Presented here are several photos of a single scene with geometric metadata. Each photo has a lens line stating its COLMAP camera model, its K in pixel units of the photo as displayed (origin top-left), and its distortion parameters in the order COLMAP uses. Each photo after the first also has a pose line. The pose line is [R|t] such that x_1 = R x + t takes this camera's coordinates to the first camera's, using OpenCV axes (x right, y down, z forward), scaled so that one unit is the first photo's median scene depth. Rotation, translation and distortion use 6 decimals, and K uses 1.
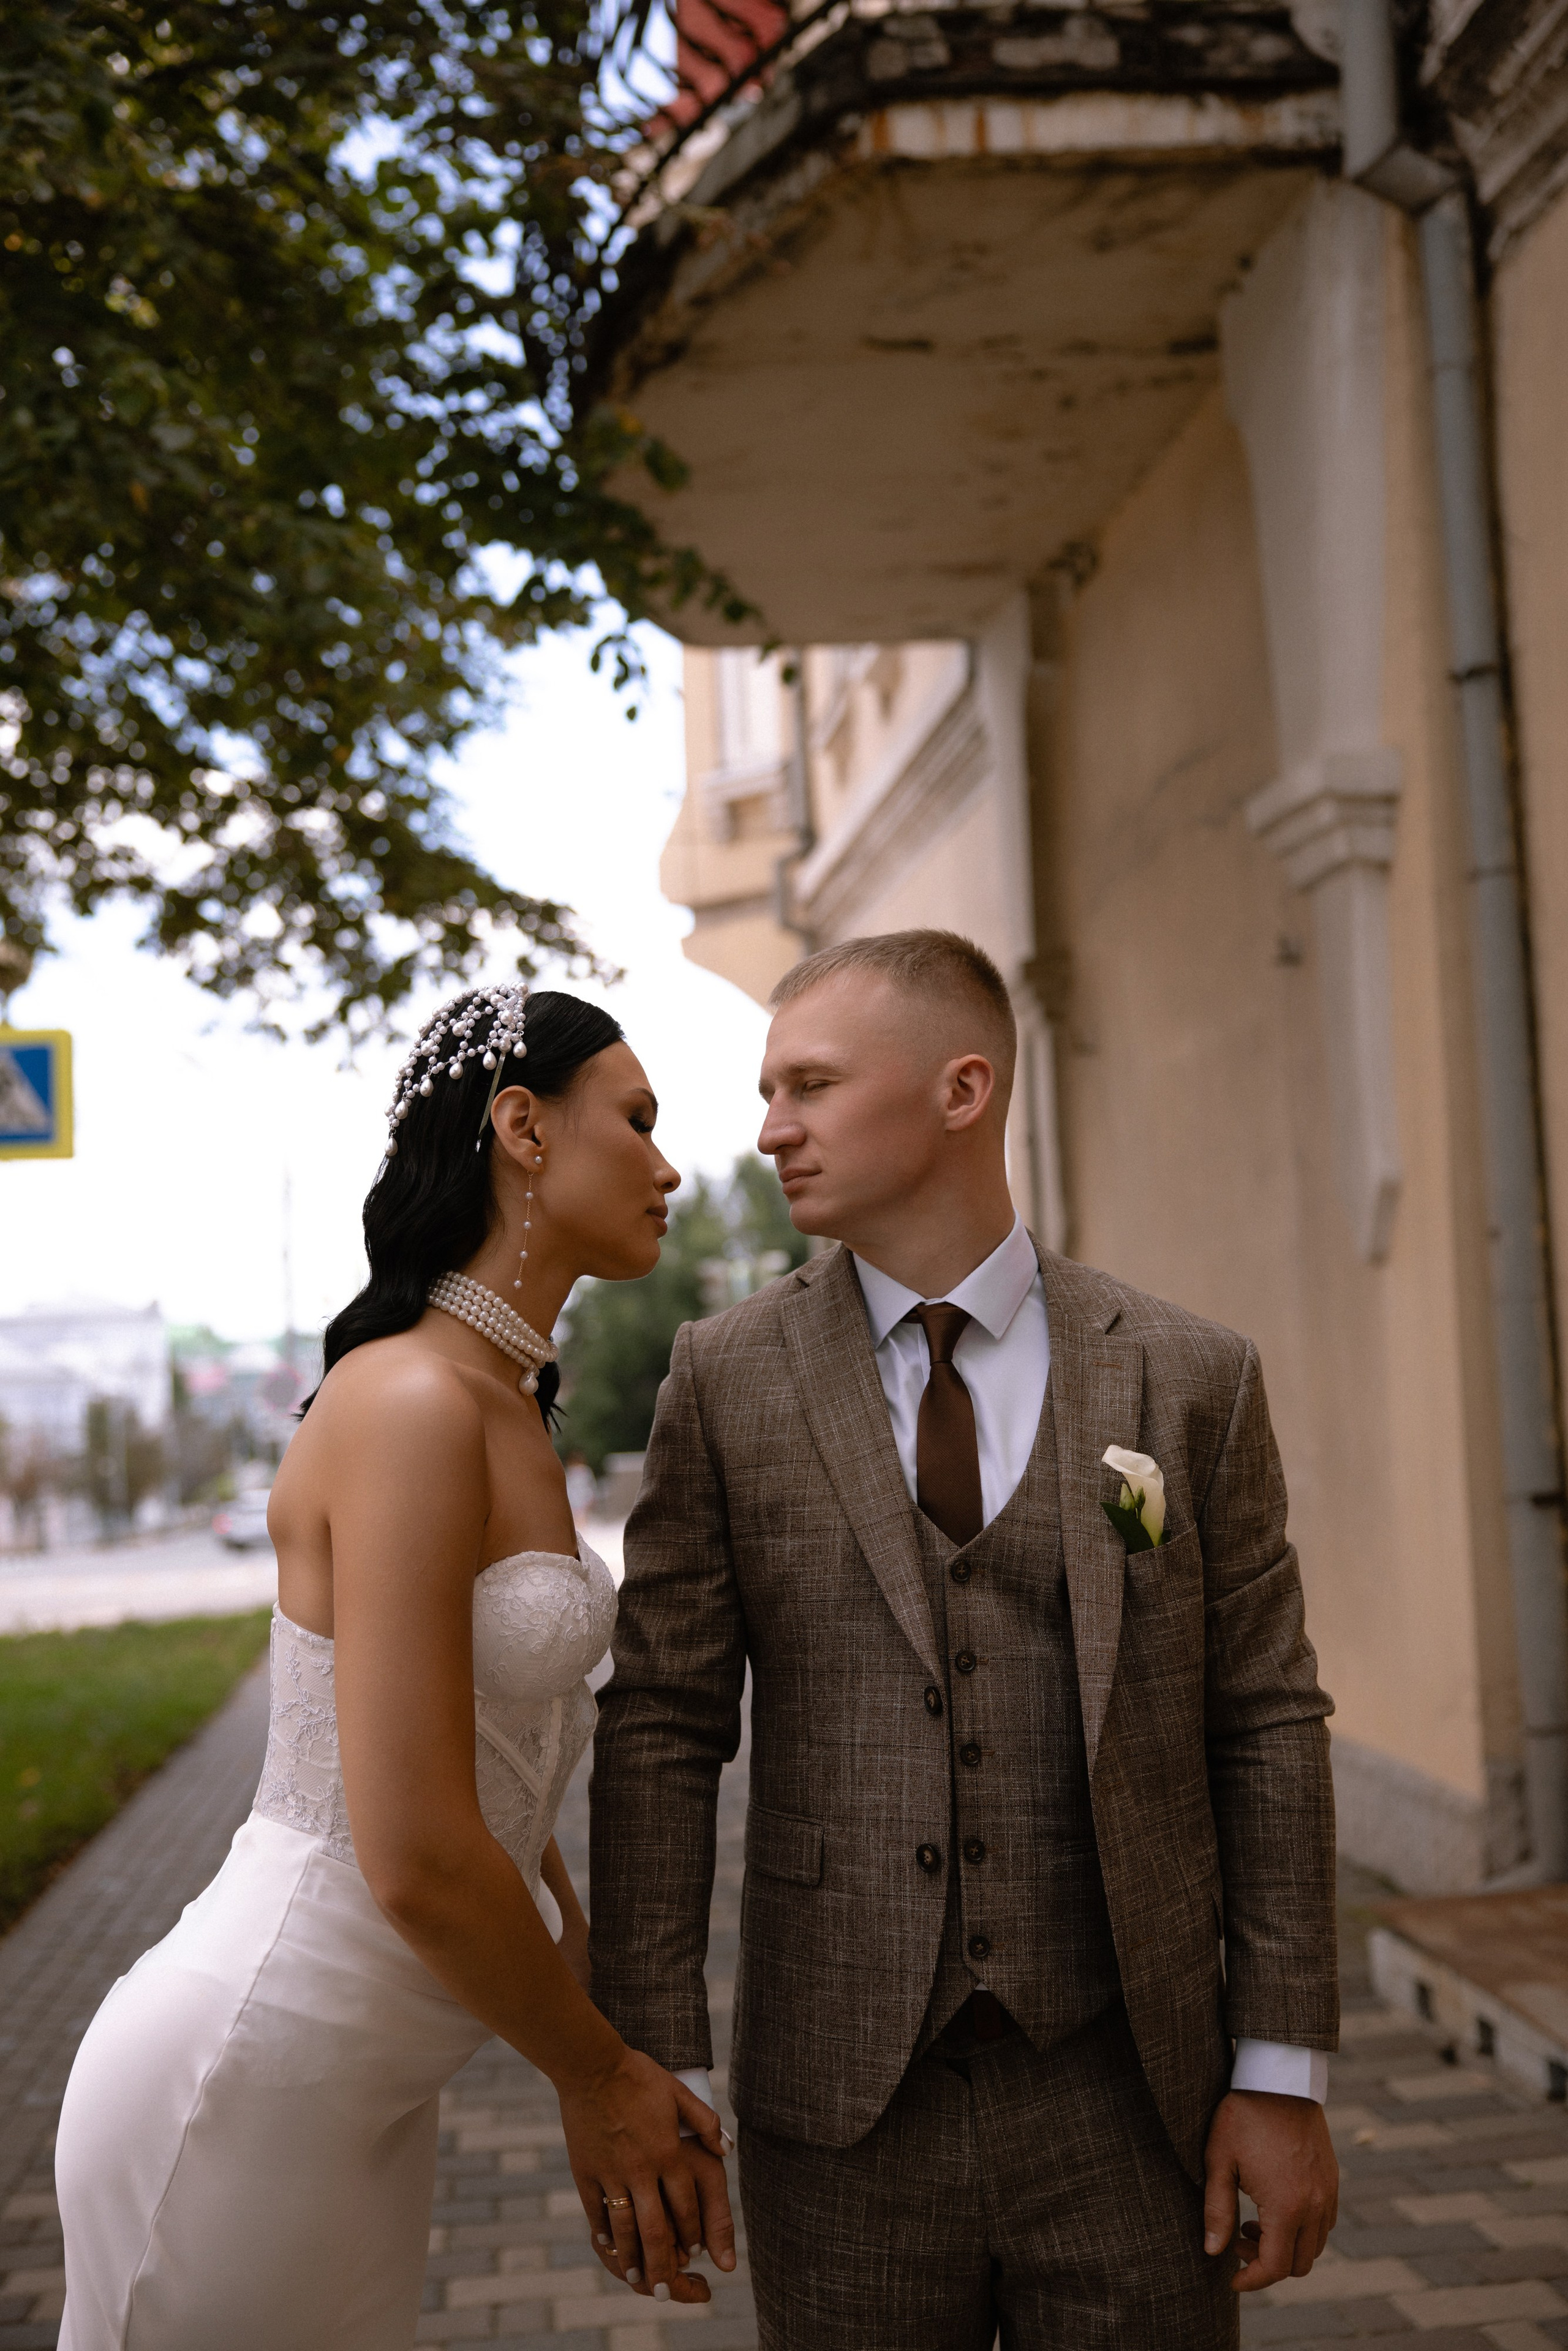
lens RADIAL K [[2860.9, 0, 793.5], [0, 2860.9, 1168.6], [0, 0, 1]] dist [0.098155, 0.000000]
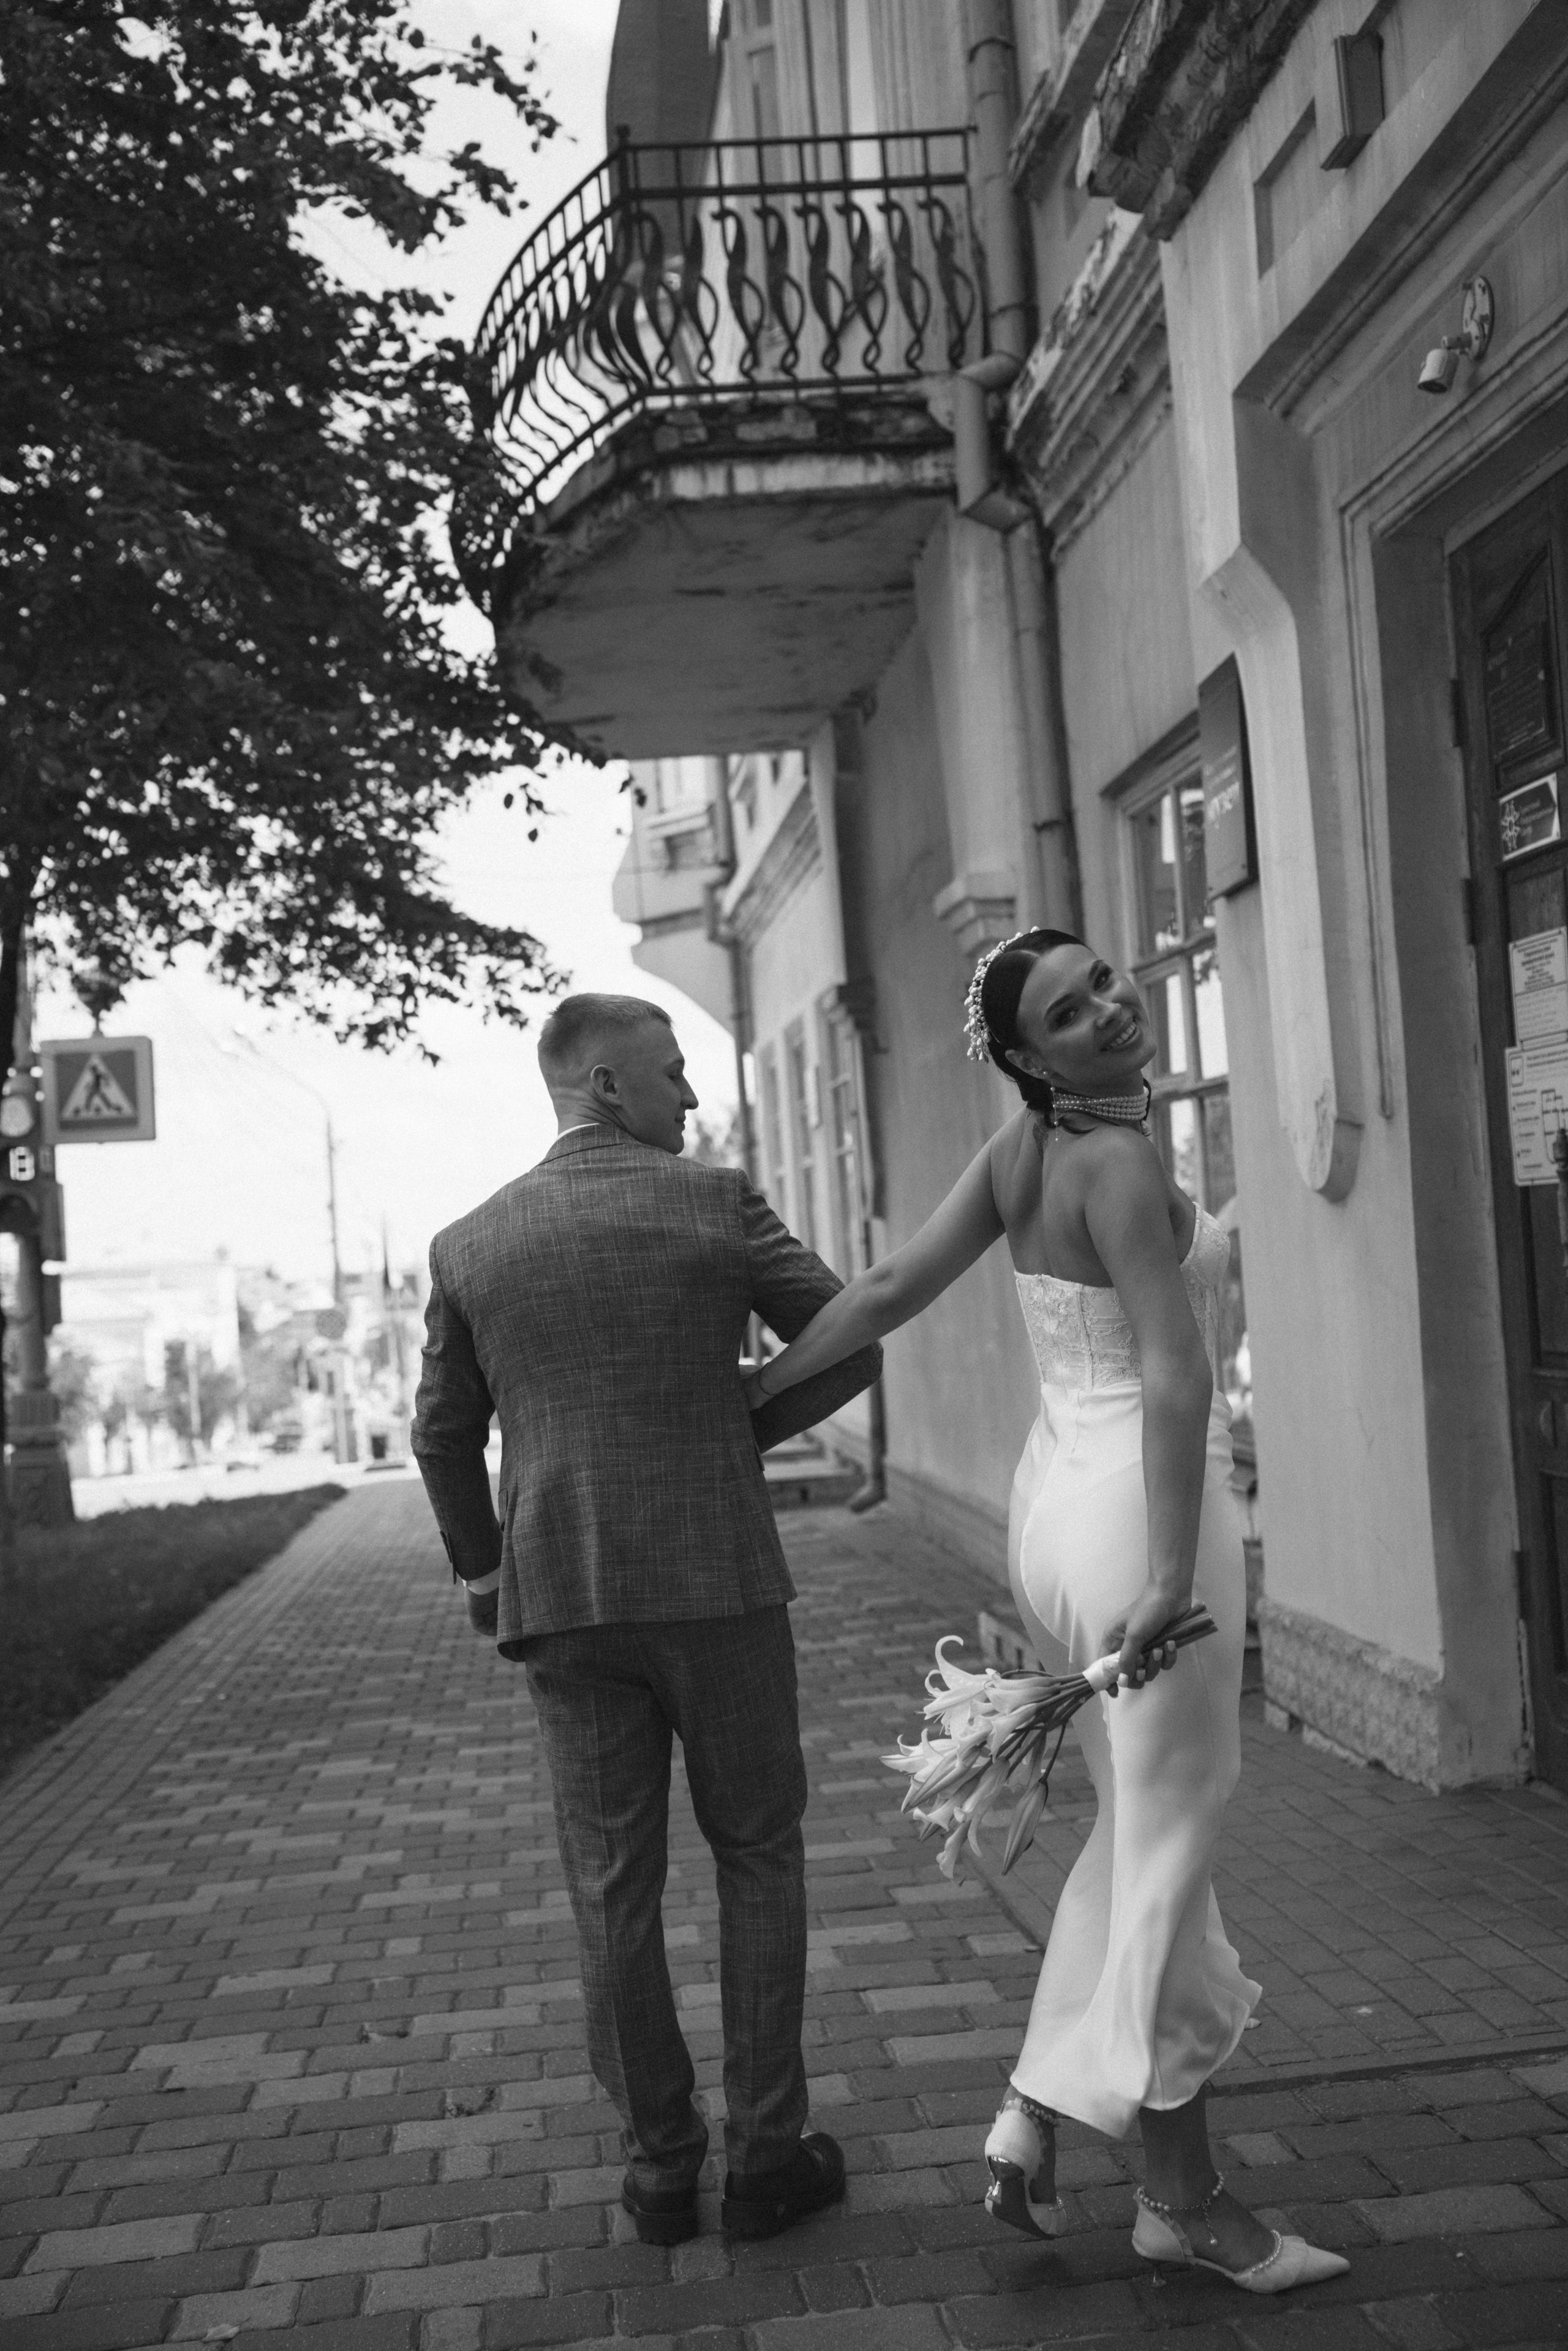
lens RADIAL K [[2633.4, 0, 787.1], [0, 2633.4, 1155.1], [0, 0, 1]] dist [0.060560, 0.000000]
pose [[0.999646, -0.025647, -0.007098, 0.081482], [0.025755, 0.999547, 0.015592, -0.014998], [0.006695, -0.015769, 0.999853, -0.360508]]
